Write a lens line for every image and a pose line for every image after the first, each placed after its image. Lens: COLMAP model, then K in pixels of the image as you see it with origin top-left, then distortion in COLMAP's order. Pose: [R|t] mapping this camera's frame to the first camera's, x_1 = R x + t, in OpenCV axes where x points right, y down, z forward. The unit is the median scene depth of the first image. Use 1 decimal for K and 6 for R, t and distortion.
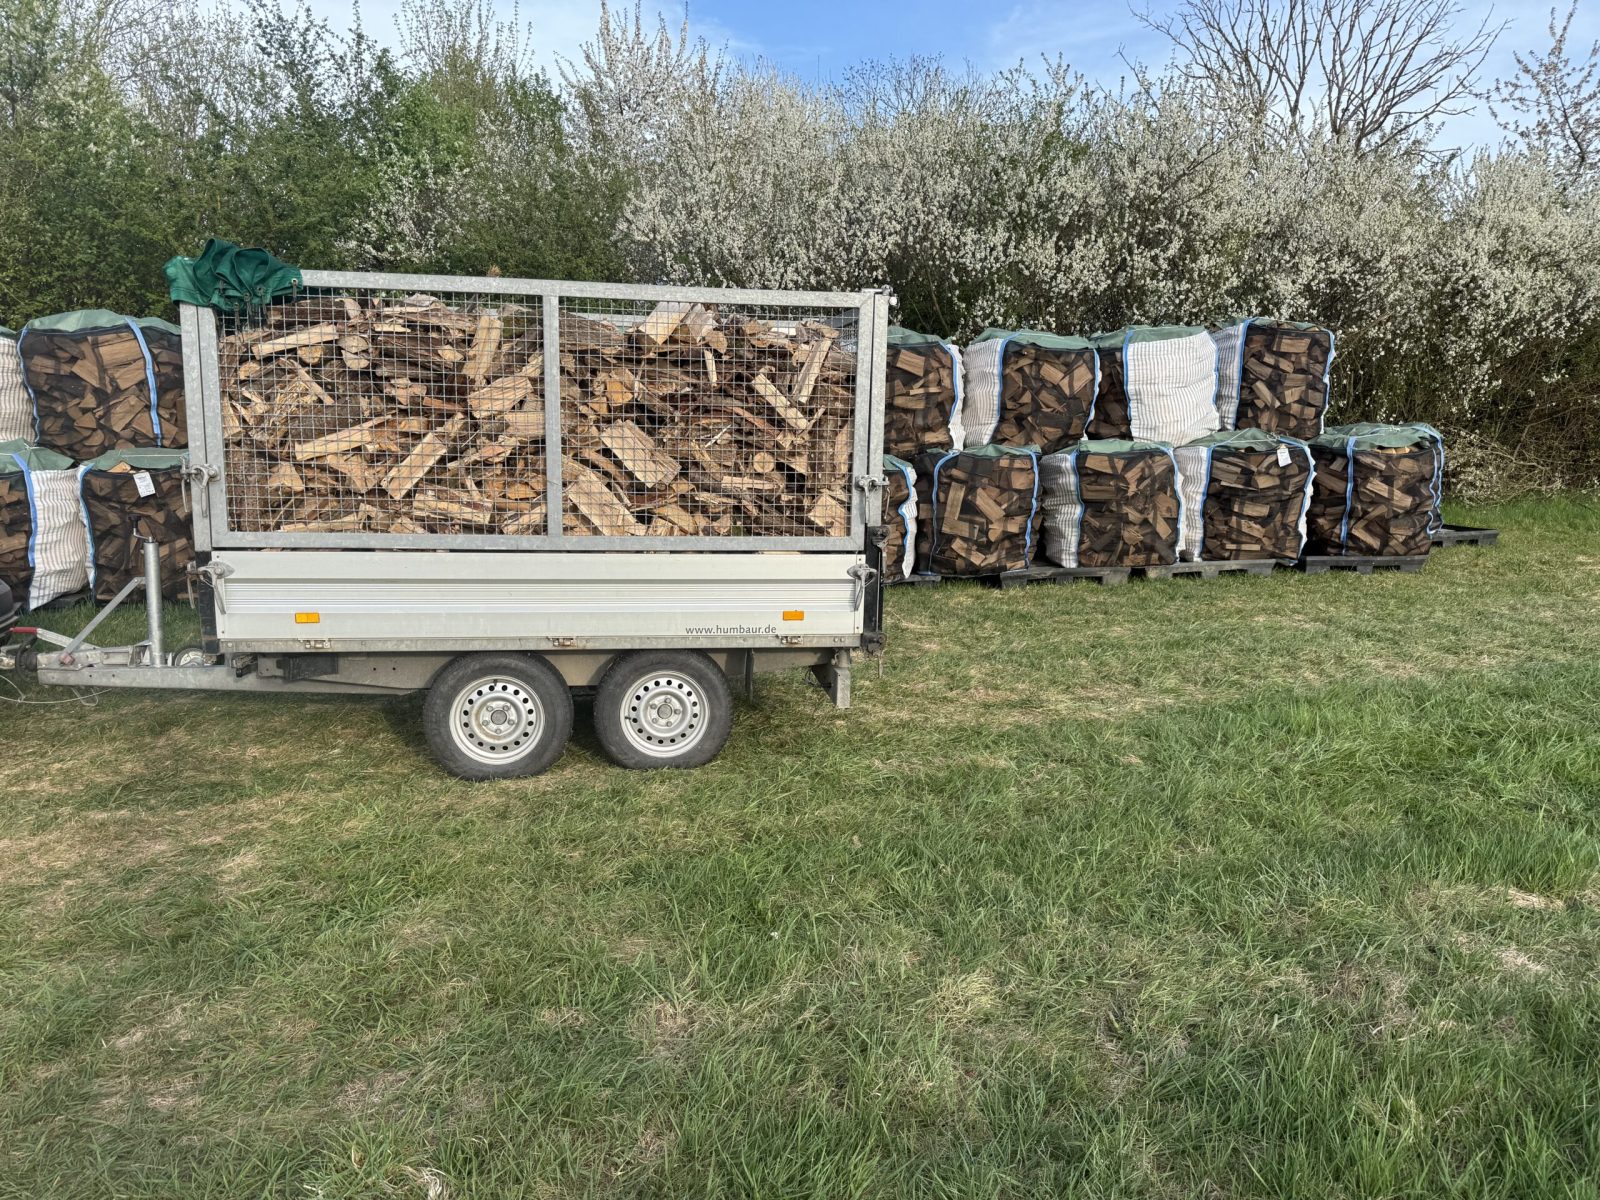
lens RADIAL K [[1115.2, 0, 793.2], [0, 1115.2, 601.4], [0, 0, 1]] dist [0.082659, -0.097557]
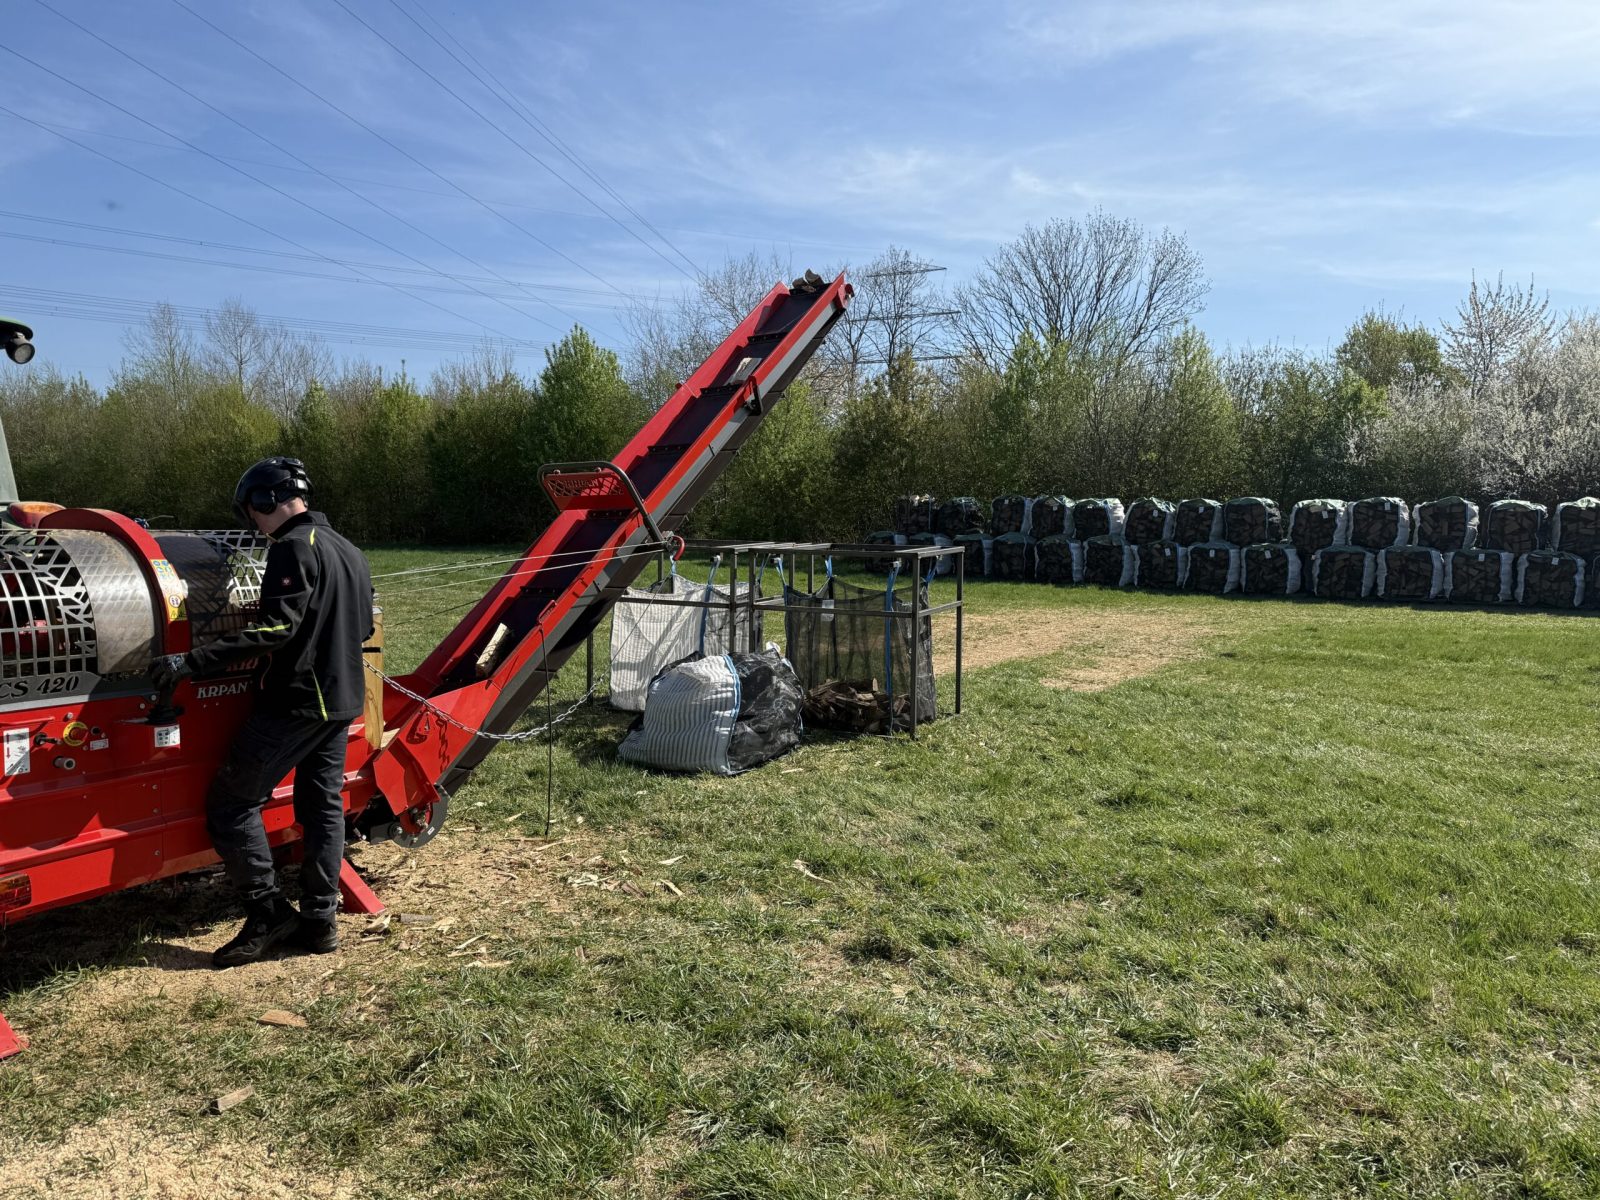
lens RADIAL K [[1115.2, 0, 821.7], [0, 1115.2, 613.8], [0, 0, 1]] dist [0.082659, -0.097557]
pose [[0.772599, 0.066844, -0.631366, 0.380490], [-0.115742, 0.992607, -0.036544, 0.261547], [0.624255, 0.101309, 0.774624, -1.798914]]
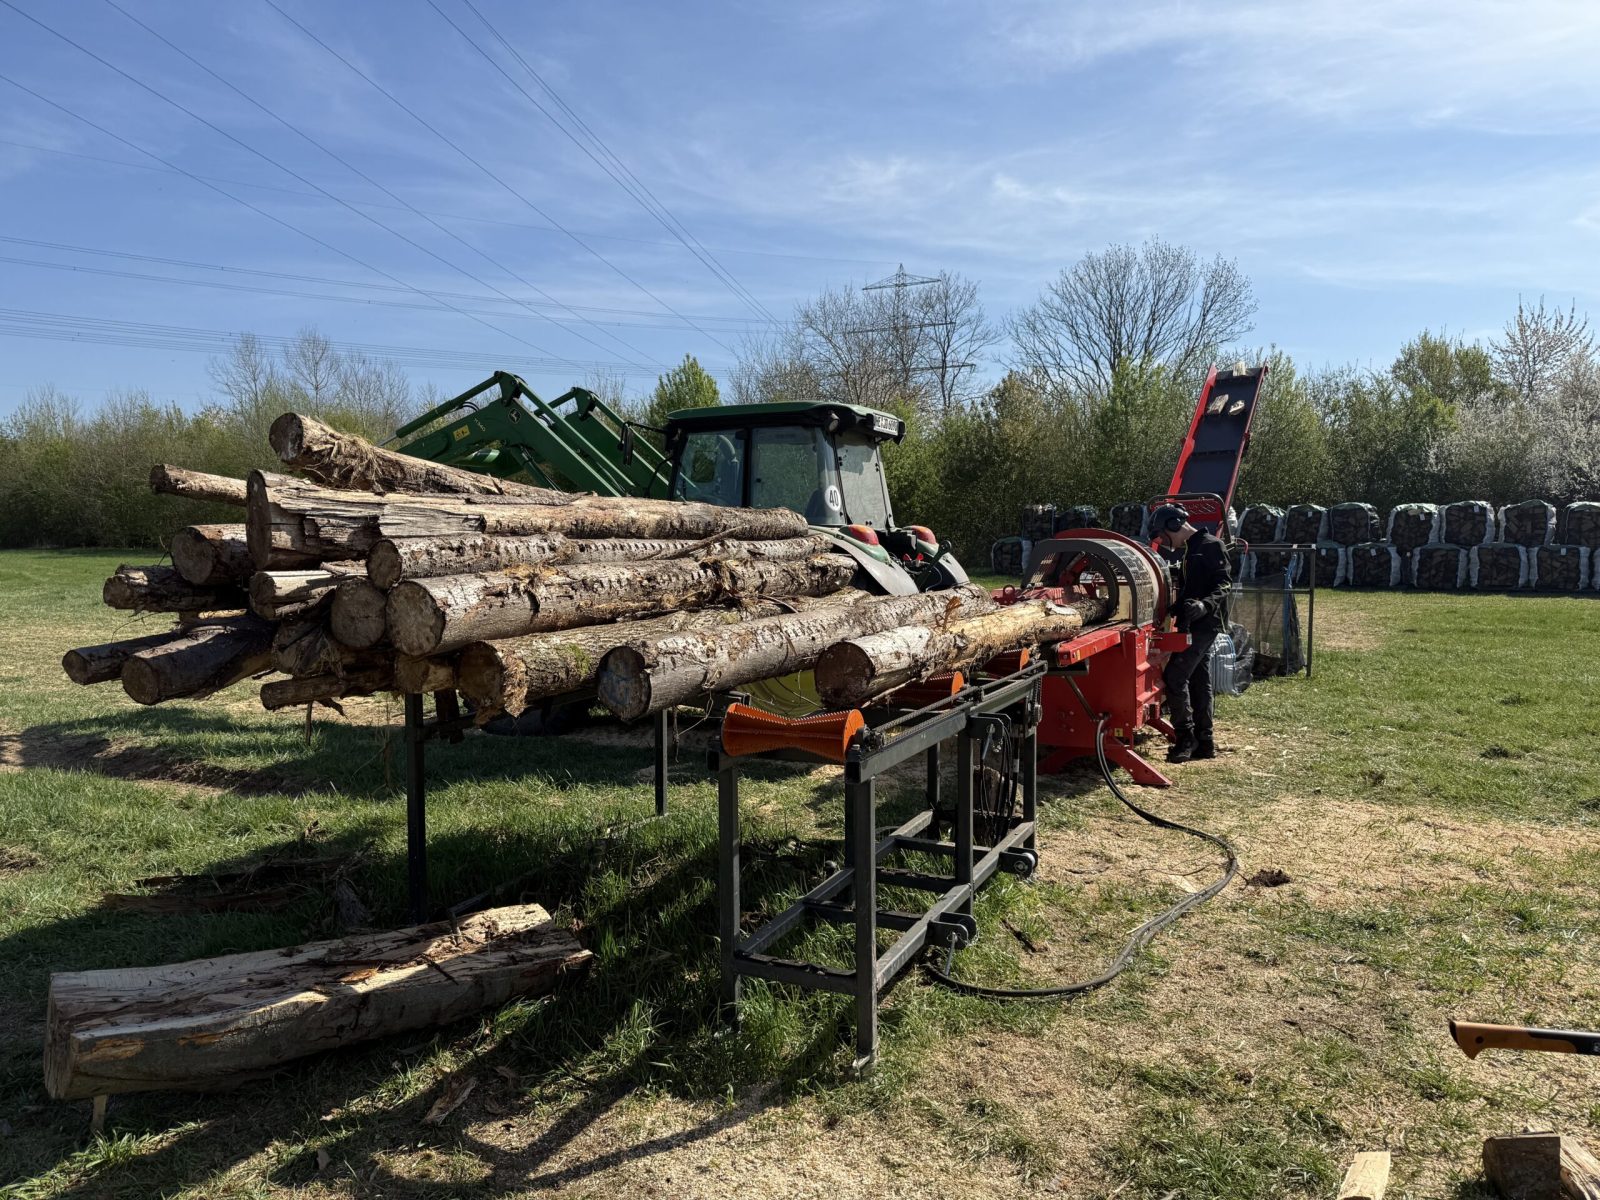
lens RADIAL K [[1115.2, 0, 791.2], [0, 1115.2, 648.0], [0, 0, 1]] dist [0.082659, -0.097557]
pose [[0.773872, 0.069101, -0.629561, 0.245522], [-0.099927, 0.994901, -0.013632, 0.363019], [0.625409, 0.073459, 0.776831, -2.459012]]
